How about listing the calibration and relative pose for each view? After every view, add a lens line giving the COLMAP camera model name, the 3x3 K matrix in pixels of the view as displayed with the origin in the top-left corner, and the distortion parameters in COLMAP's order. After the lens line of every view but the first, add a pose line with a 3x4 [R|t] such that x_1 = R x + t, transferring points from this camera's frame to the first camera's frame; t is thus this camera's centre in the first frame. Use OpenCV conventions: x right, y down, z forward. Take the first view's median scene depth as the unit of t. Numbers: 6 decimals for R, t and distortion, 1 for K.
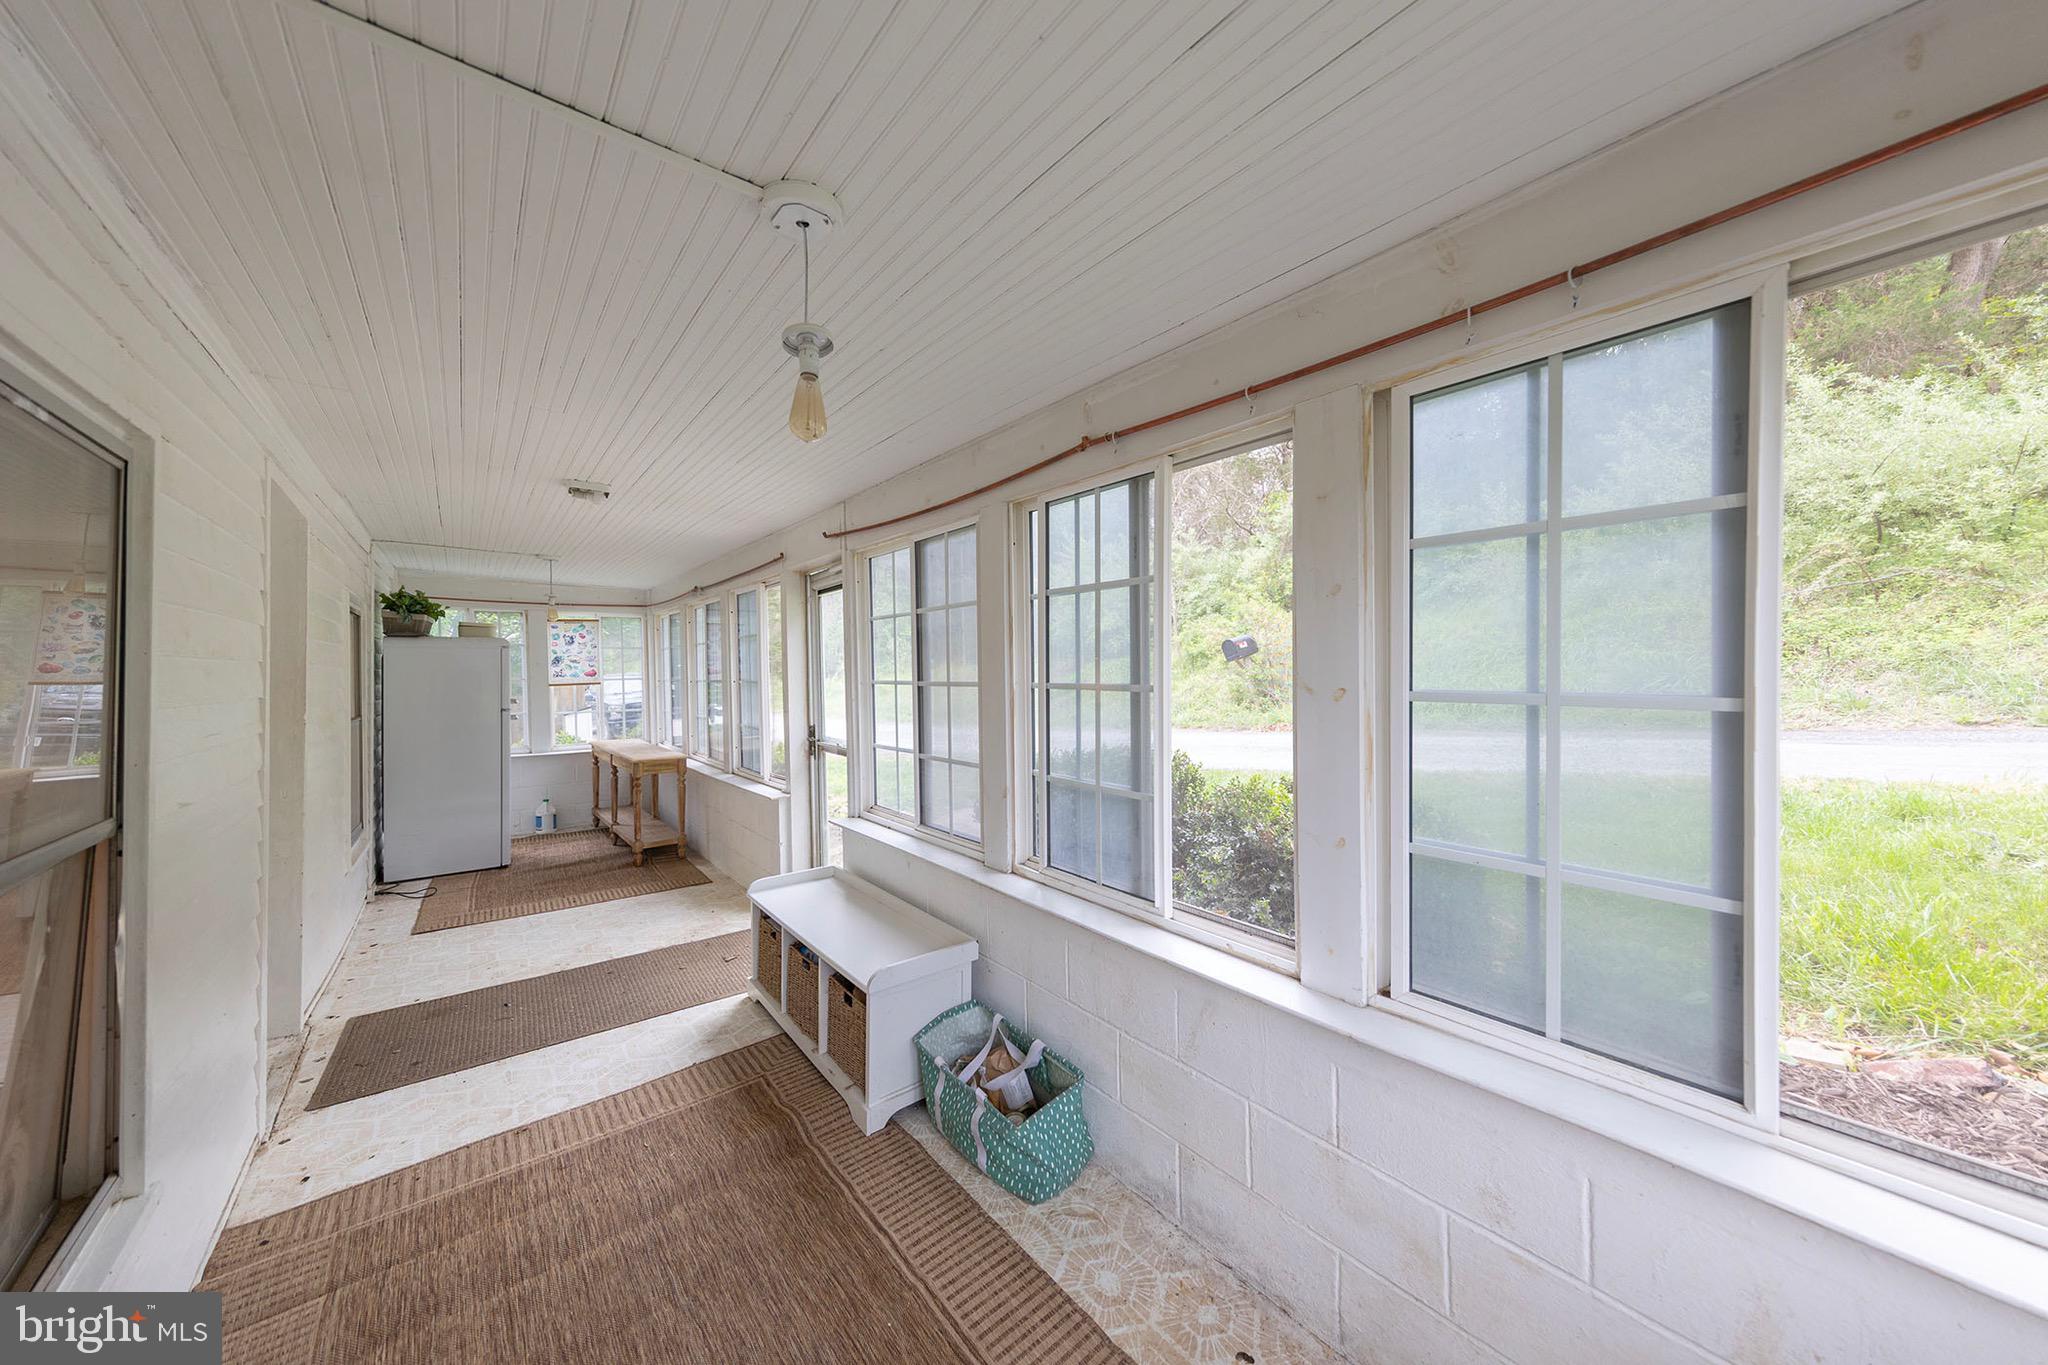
lens RADIAL K [[675.1, 0, 1077.6], [0, 675.1, 661.1], [0, 0, 1]] dist [0.007849, -0.000065]
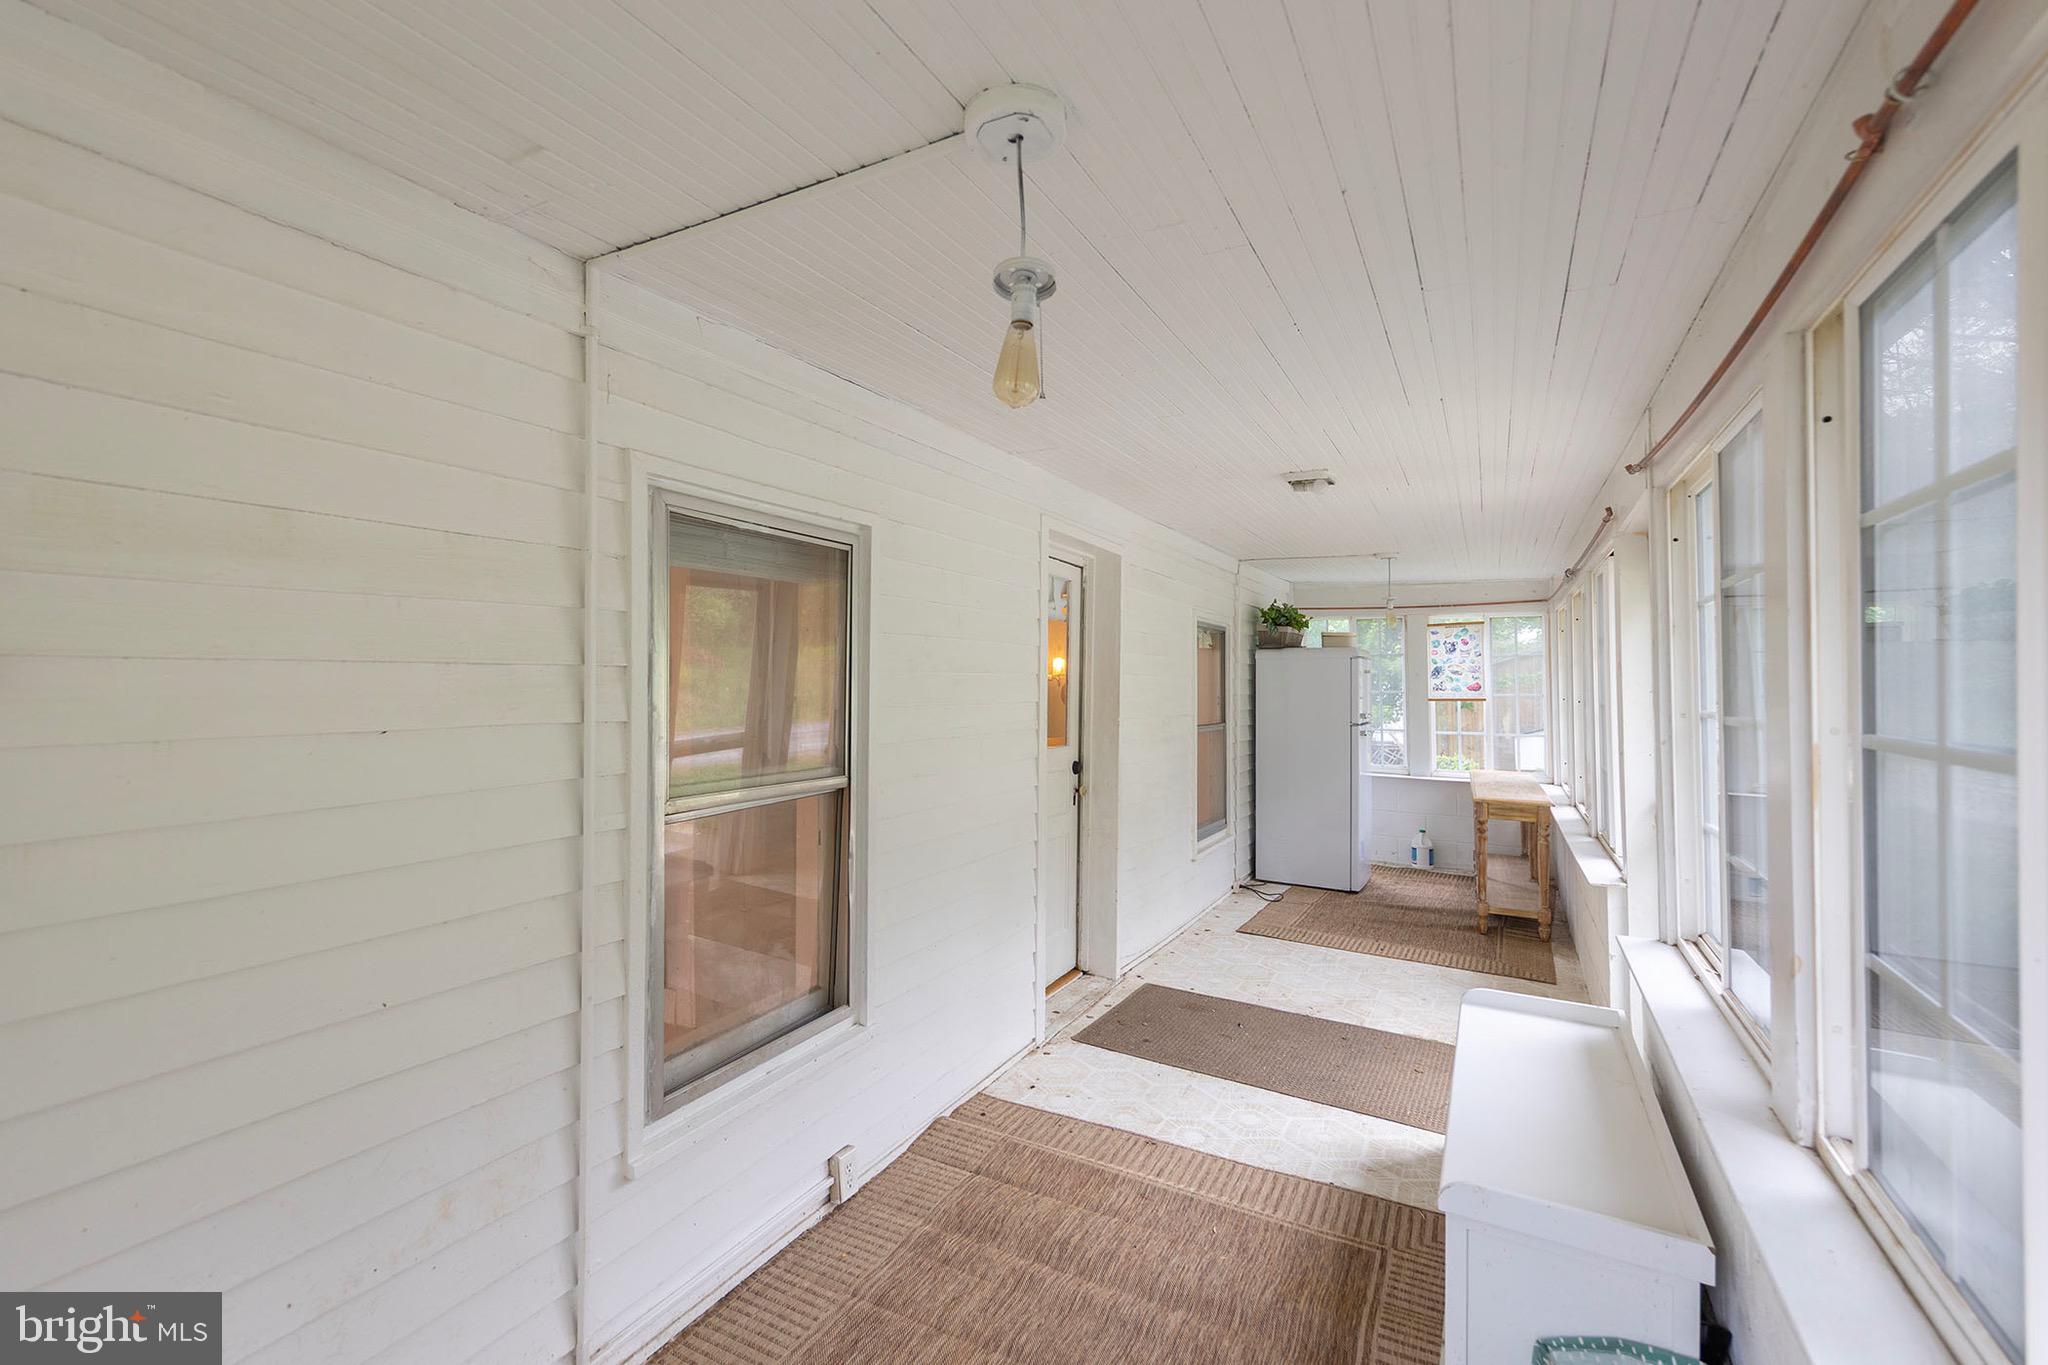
lens RADIAL K [[889.1, 0, 1030.4], [0, 889.1, 673.3], [0, 0, 1]] dist [0.008399, 0.000128]
pose [[0.354827, 0.006068, -0.934912, 0.231445], [-0.003759, 0.999980, 0.005064, -0.004922], [0.934925, 0.001718, 0.354842, 0.248090]]
